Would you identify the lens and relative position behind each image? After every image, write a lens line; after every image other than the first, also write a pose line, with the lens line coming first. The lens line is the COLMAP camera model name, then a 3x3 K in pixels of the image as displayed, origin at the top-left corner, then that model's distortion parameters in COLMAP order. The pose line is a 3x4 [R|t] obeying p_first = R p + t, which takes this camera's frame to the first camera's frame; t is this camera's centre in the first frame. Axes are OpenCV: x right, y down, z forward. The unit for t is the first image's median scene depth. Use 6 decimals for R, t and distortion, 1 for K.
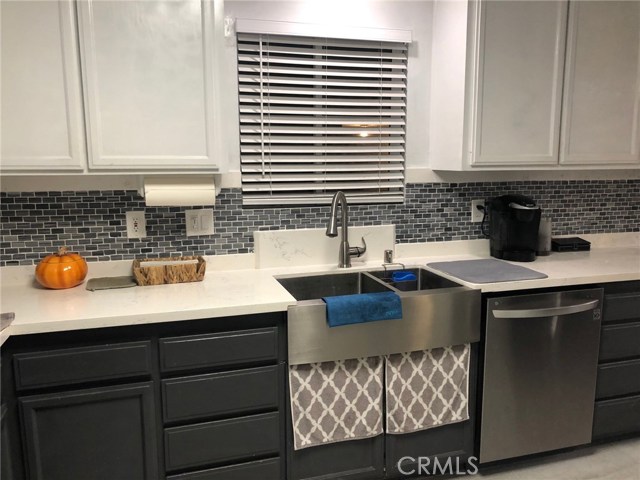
lens RADIAL K [[521.2, 0, 320.0], [0, 521.2, 240.0], [0, 0, 1]] dist [0.013774, -0.005427]
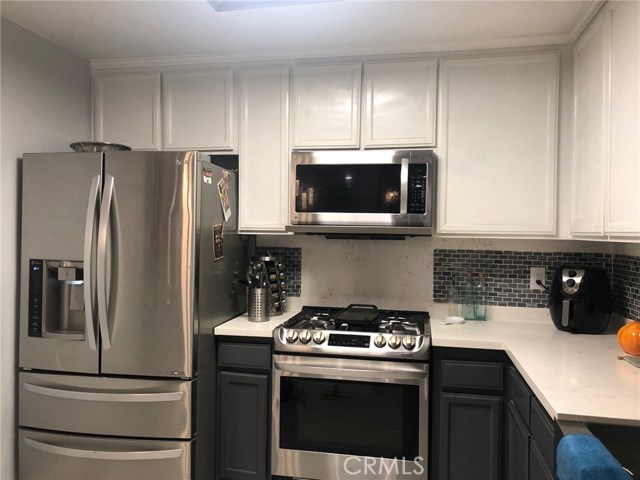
lens RADIAL K [[521.2, 0, 320.0], [0, 521.2, 240.0], [0, 0, 1]] dist [0.013774, -0.005427]
pose [[-0.493196, 0.002936, -0.869913, 0.654231], [-0.147576, 0.985218, 0.086994, -0.116705], [0.857309, 0.171283, -0.485472, 0.889064]]
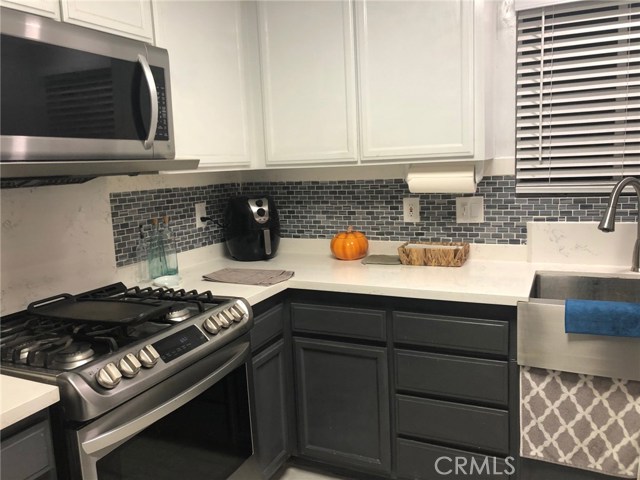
lens RADIAL K [[521.2, 0, 320.0], [0, 521.2, 240.0], [0, 0, 1]] dist [0.013774, -0.005427]
pose [[0.727545, 0.070797, -0.682398, 0.270744], [-0.061846, 0.997380, 0.037537, 0.004472], [0.683267, 0.014894, 0.730017, 0.066457]]
